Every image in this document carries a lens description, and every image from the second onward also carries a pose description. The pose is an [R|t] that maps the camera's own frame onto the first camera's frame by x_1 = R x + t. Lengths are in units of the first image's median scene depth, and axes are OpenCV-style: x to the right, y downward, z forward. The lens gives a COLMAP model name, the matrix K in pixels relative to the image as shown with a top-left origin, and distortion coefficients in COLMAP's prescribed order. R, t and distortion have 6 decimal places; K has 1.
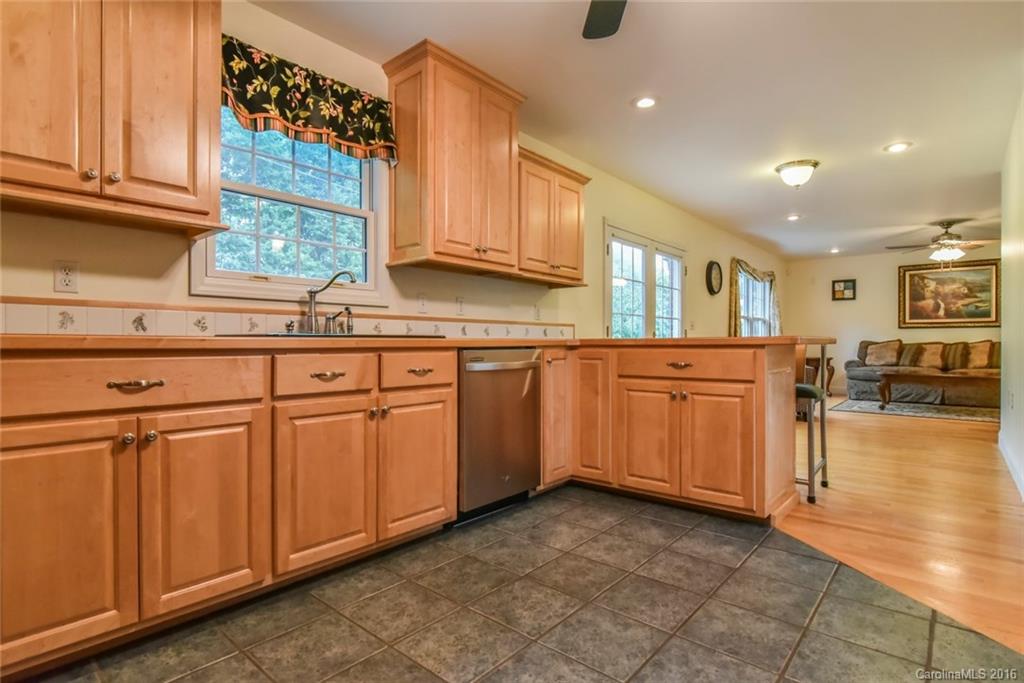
lens RADIAL K [[498.5, 0, 523.1], [0, 498.5, 344.1], [0, 0, 1]] dist [-0.010428, -0.000211]
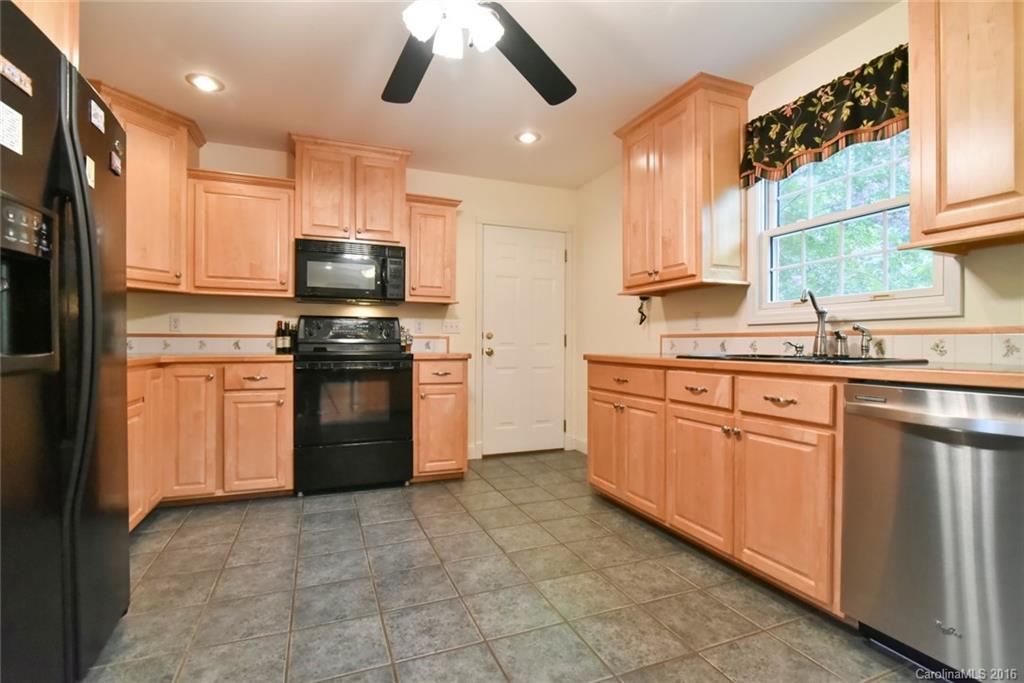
lens RADIAL K [[483.5, 0, 509.3], [0, 483.5, 344.7], [0, 0, 1]] dist [-0.021034, 0.000075]
pose [[-0.461030, 0.001750, -0.887383, 0.798802], [-0.004832, 0.999978, 0.004482, -0.047862], [0.887371, 0.006354, -0.461012, 1.020800]]
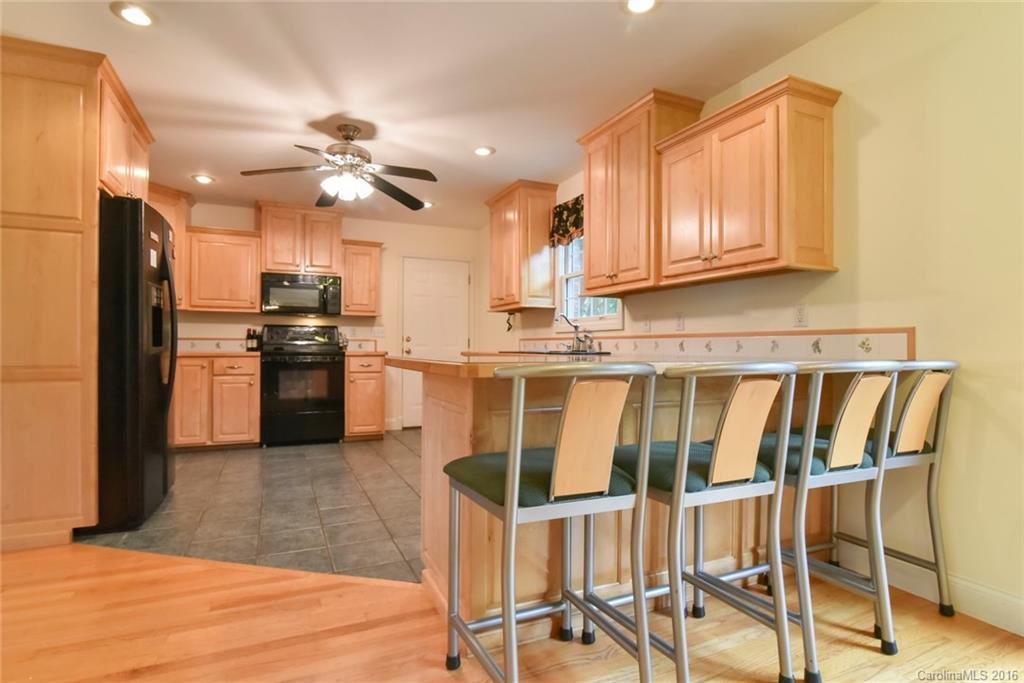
lens RADIAL K [[498.5, 0, 523.1], [0, 498.5, 344.1], [0, 0, 1]] dist [-0.010428, -0.000211]
pose [[-0.383136, -0.005465, -0.923676, 1.404975], [-0.005290, 0.999979, -0.003722, -0.040675], [0.923677, 0.003460, -0.383157, 1.701451]]
